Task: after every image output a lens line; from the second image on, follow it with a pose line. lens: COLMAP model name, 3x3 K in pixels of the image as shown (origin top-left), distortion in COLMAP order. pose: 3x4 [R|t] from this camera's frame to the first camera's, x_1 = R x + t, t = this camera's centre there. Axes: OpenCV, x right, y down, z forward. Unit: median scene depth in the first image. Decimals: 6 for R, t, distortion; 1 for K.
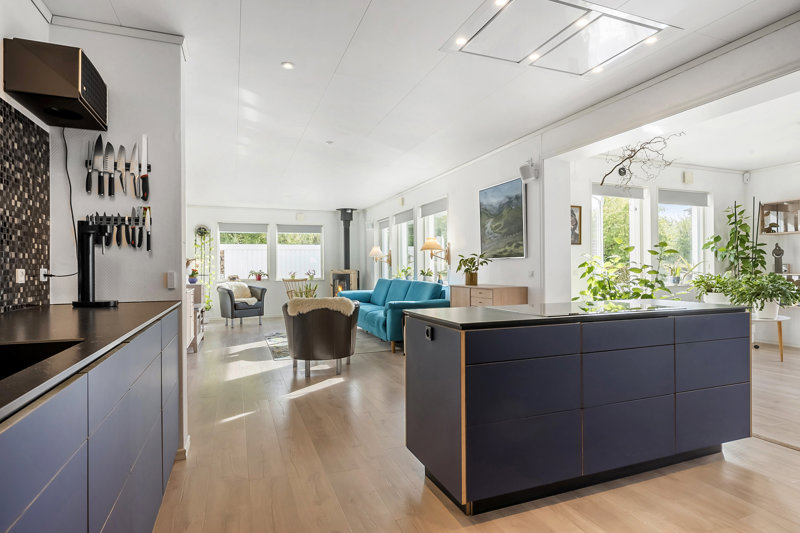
lens RADIAL K [[434.2, 0, 404.3], [0, 434.2, 268.2], [0, 0, 1]] dist [-0.001814, 0.000538]
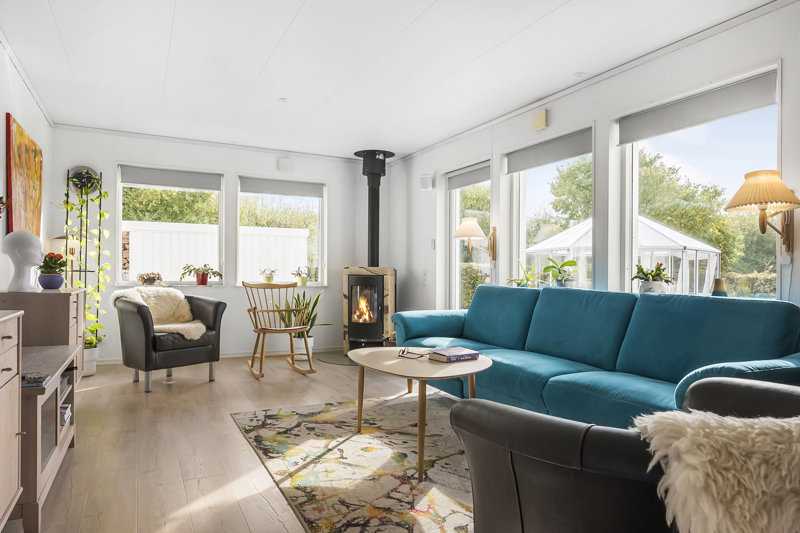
lens RADIAL K [[508.6, 0, 400.1], [0, 508.6, 272.9], [0, 0, 1]] dist [-0.008322, -0.001274]
pose [[0.994623, 0.019501, 0.101709, -0.171113], [-0.019468, 0.999810, -0.001315, 0.010966], [-0.101715, -0.000672, 0.994813, 0.401039]]
